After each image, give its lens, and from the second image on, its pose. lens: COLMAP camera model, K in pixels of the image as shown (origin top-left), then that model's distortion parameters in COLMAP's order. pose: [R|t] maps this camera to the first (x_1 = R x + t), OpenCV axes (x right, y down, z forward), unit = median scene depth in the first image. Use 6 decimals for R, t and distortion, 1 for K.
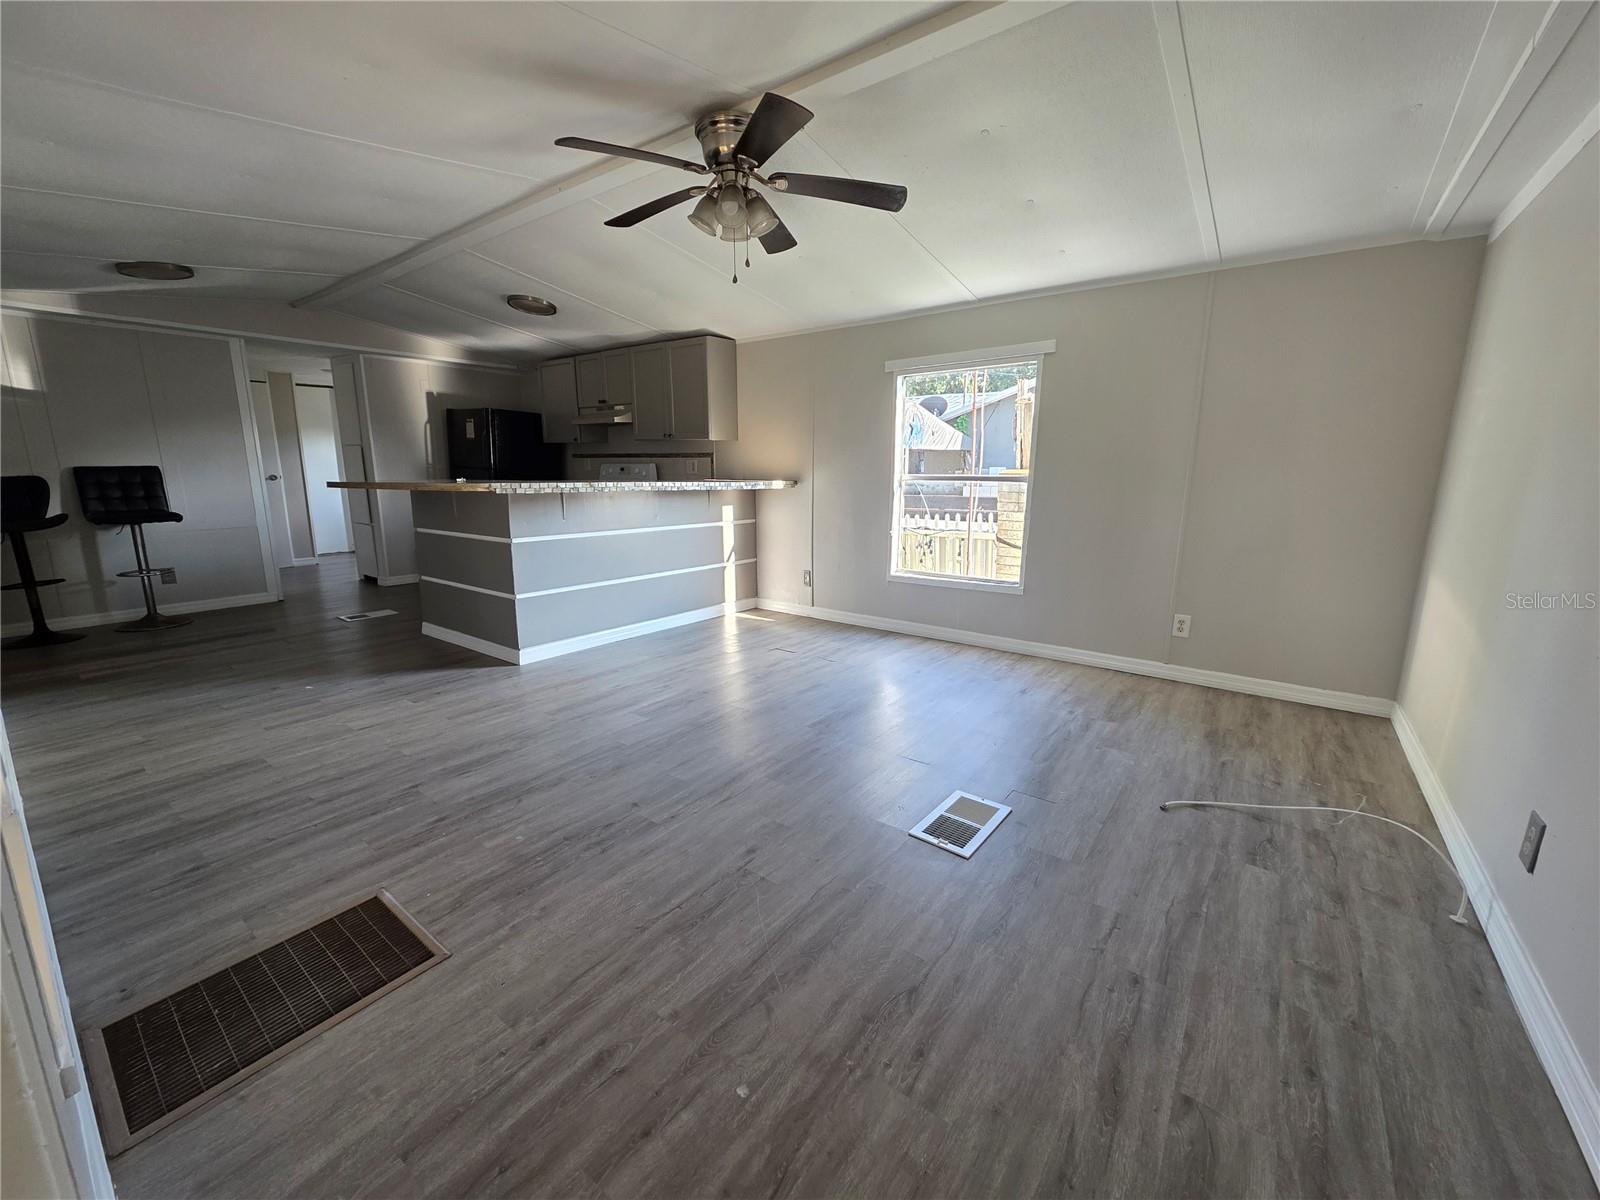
lens RADIAL K [[640.5, 0, 799.2], [0, 640.5, 587.7], [0, 0, 1]] dist [-0.001149, 0.000062]
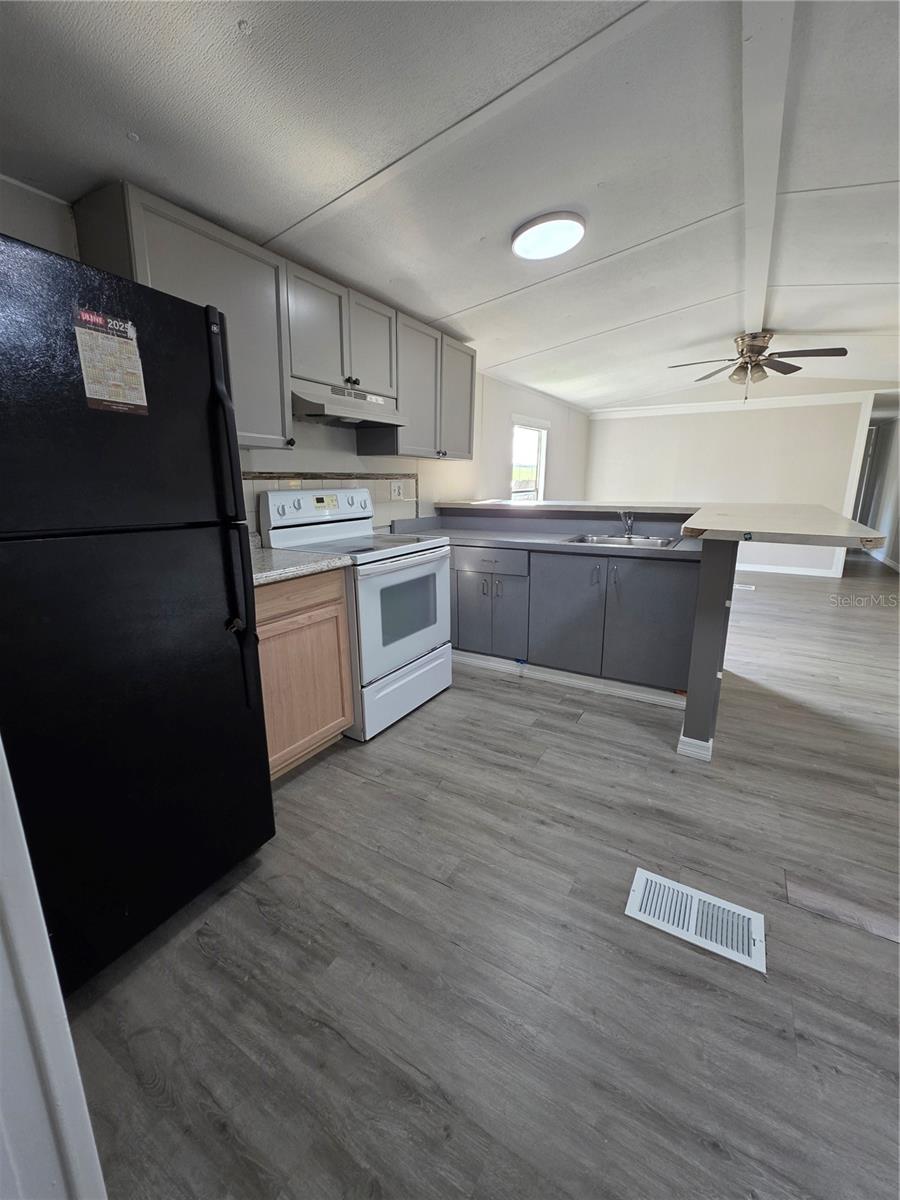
lens RADIAL K [[478.8, 0, 452.5], [0, 478.8, 598.0], [0, 0, 1]] dist [-0.001096, 0.000255]
pose [[-0.109871, -0.247561, 0.962622, -1.739167], [0.187083, 0.946024, 0.264646, -0.461042], [-0.976180, 0.209168, -0.057626, 2.205445]]
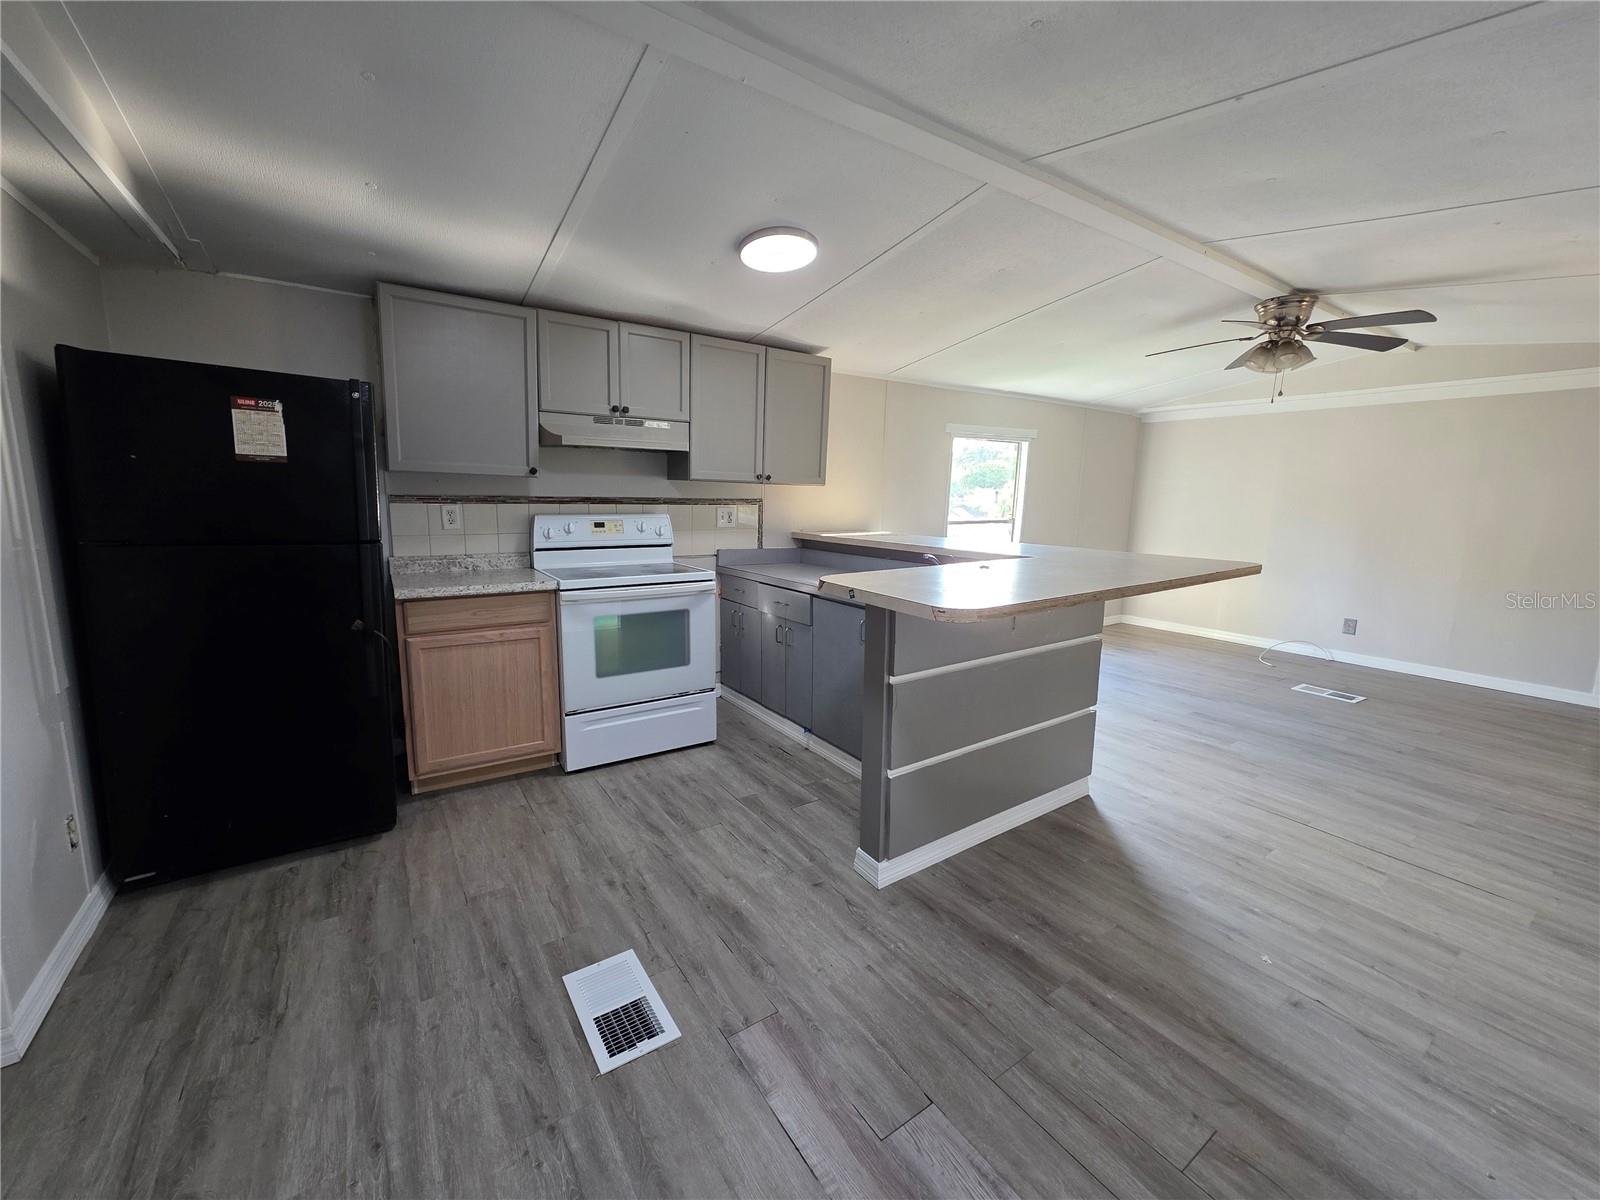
lens RADIAL K [[633.5, 0, 796.7], [0, 633.5, 595.1], [0, 0, 1]] dist [-0.001559, -0.000220]
pose [[0.330228, -0.154101, 0.931237, -1.809290], [0.159365, 0.981522, 0.105909, -0.369019], [-0.930350, 0.113432, 0.348685, 1.529079]]
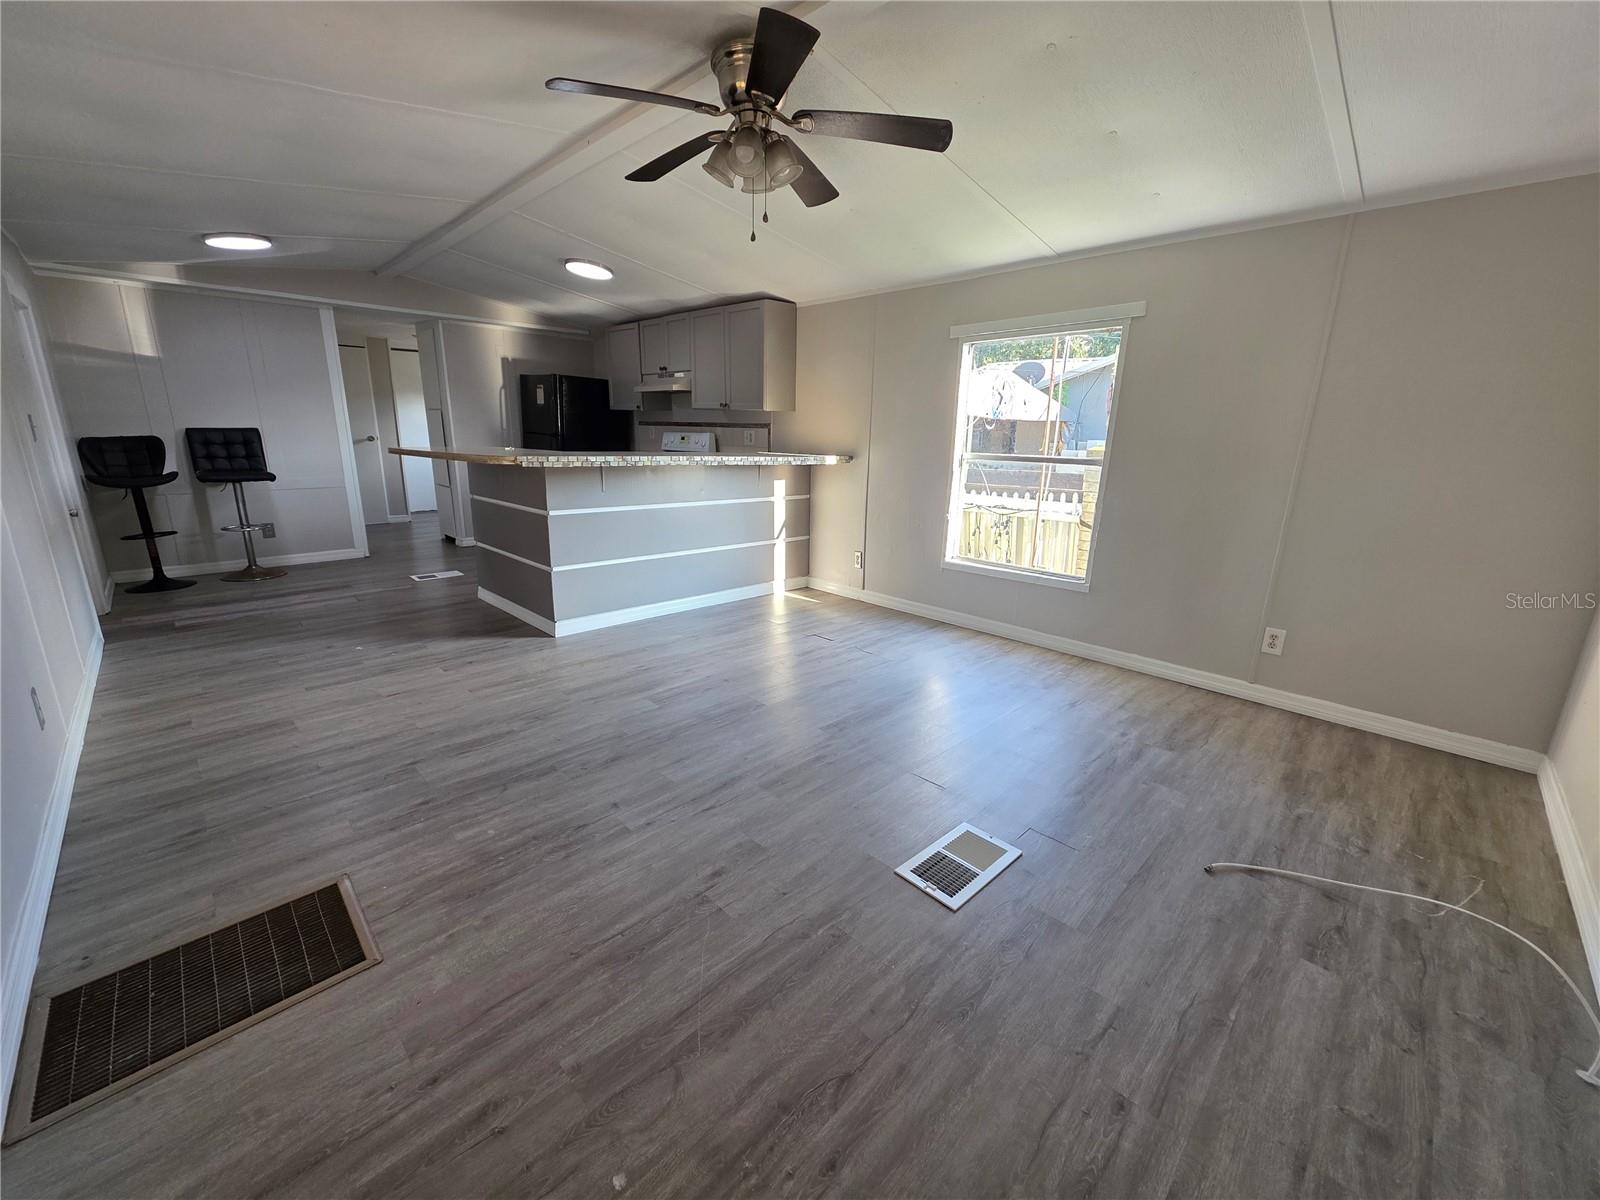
lens RADIAL K [[638.4, 0, 799.5], [0, 638.4, 591.1], [0, 0, 1]] dist [-0.001096, 0.000255]
pose [[0.989498, 0.052596, -0.134638, 0.109807], [-0.044735, 0.997150, 0.060759, -0.043229], [0.137450, -0.054097, 0.989030, 0.095964]]
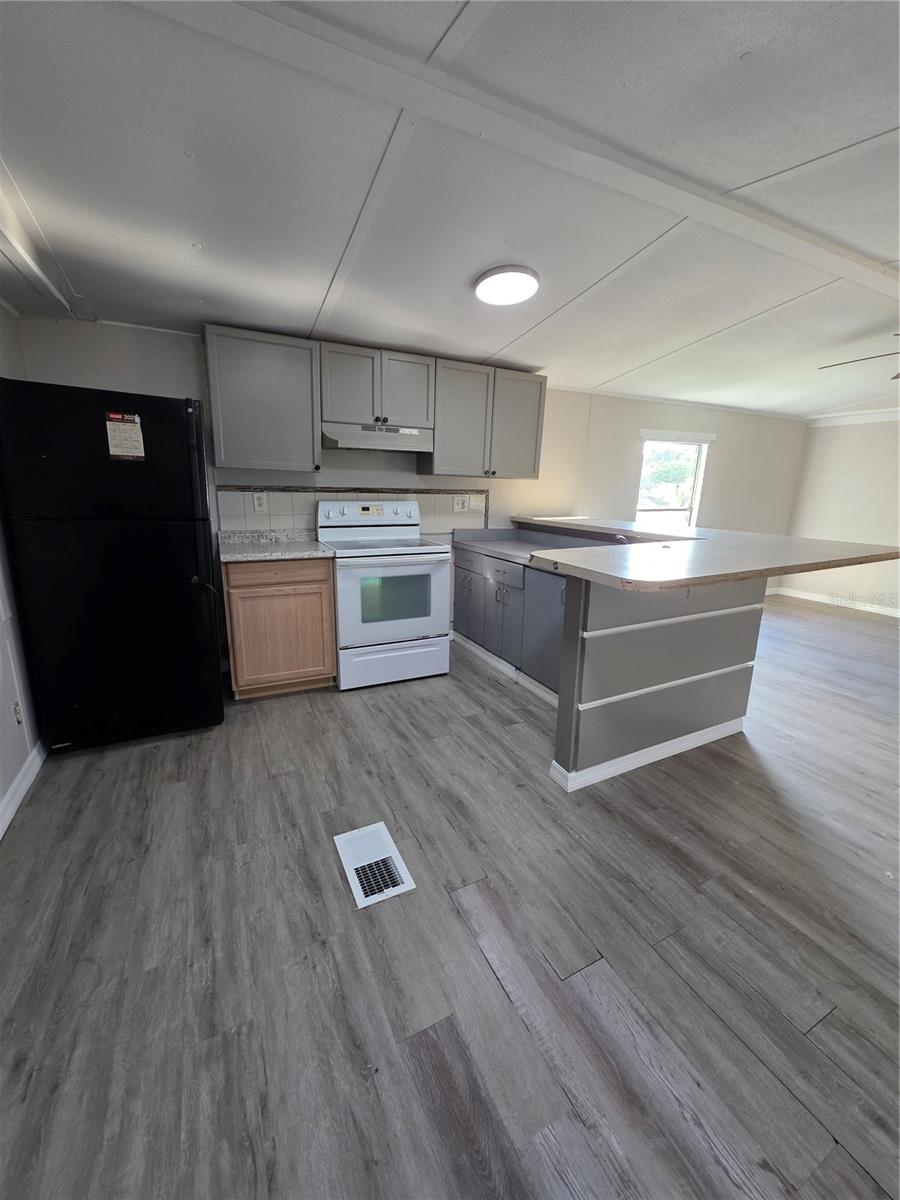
lens RADIAL K [[475.1, 0, 456.7], [0, 475.1, 600.7], [0, 0, 1]] dist [-0.001559, -0.000220]
pose [[0.442444, -0.213008, 0.871132, -1.784199], [0.147510, 0.975437, 0.163592, -0.368163], [-0.884581, 0.056121, 0.462997, 1.535187]]
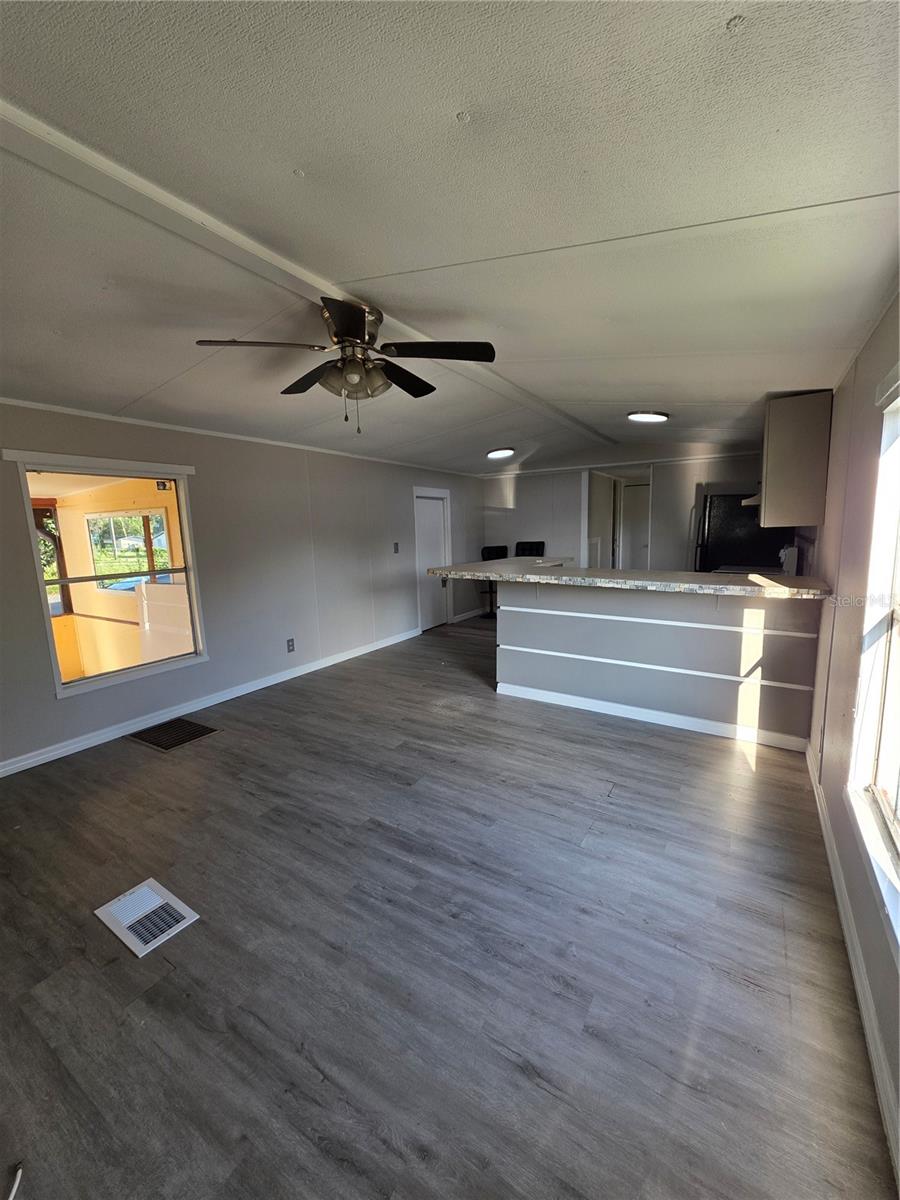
lens RADIAL K [[478.8, 0, 452.5], [0, 478.8, 598.0], [0, 0, 1]] dist [-0.001096, 0.000255]
pose [[0.091493, 0.143141, -0.985464, 0.862708], [-0.164068, 0.978258, 0.126862, -0.305913], [0.982197, 0.150076, 0.112989, 1.108055]]
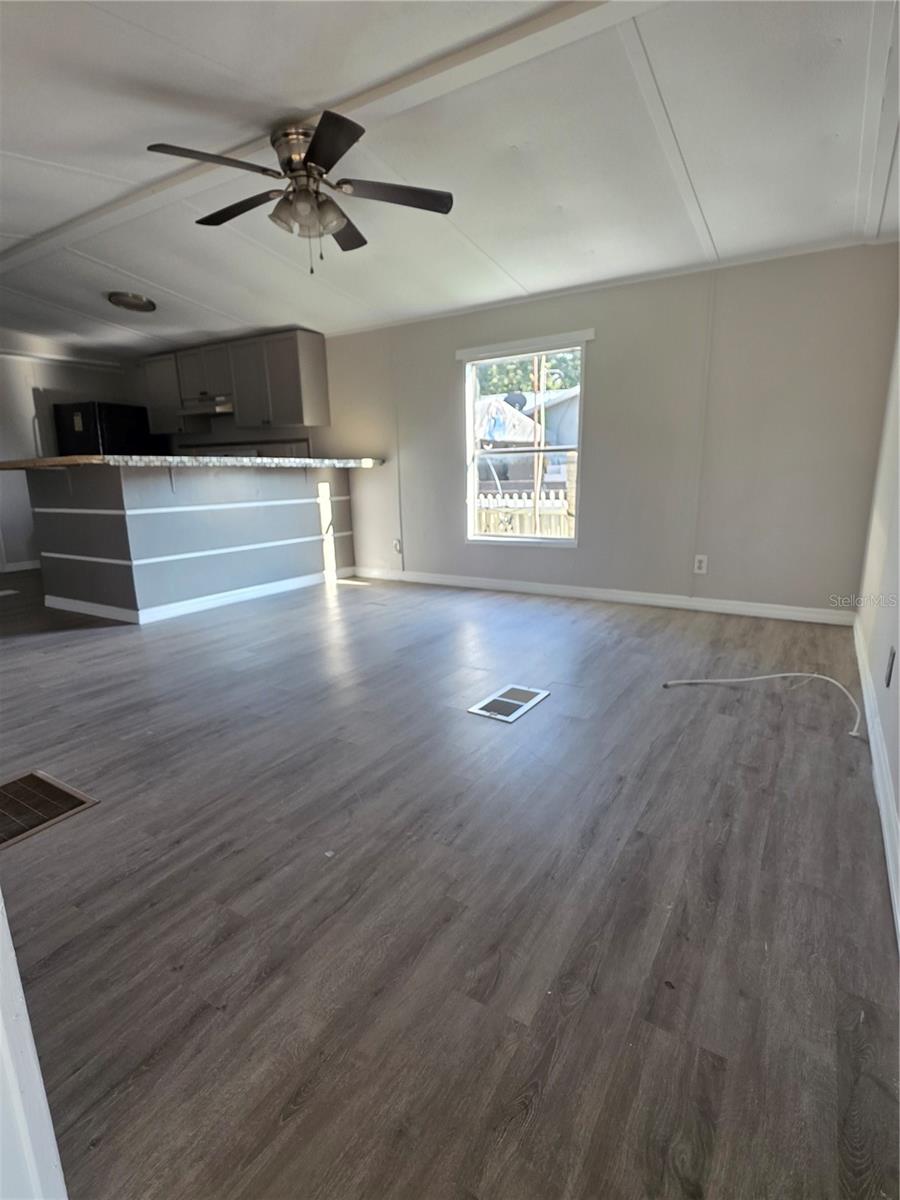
lens RADIAL K [[597.0, 0, 457.9], [0, 597.0, 600.4], [0, 0, 1]] dist [-0.002919, 0.000376]
pose [[0.995358, -0.042519, 0.086340, 0.046633], [0.039668, 0.998618, 0.034471, 0.096886], [-0.087686, -0.030886, 0.995669, -0.135442]]
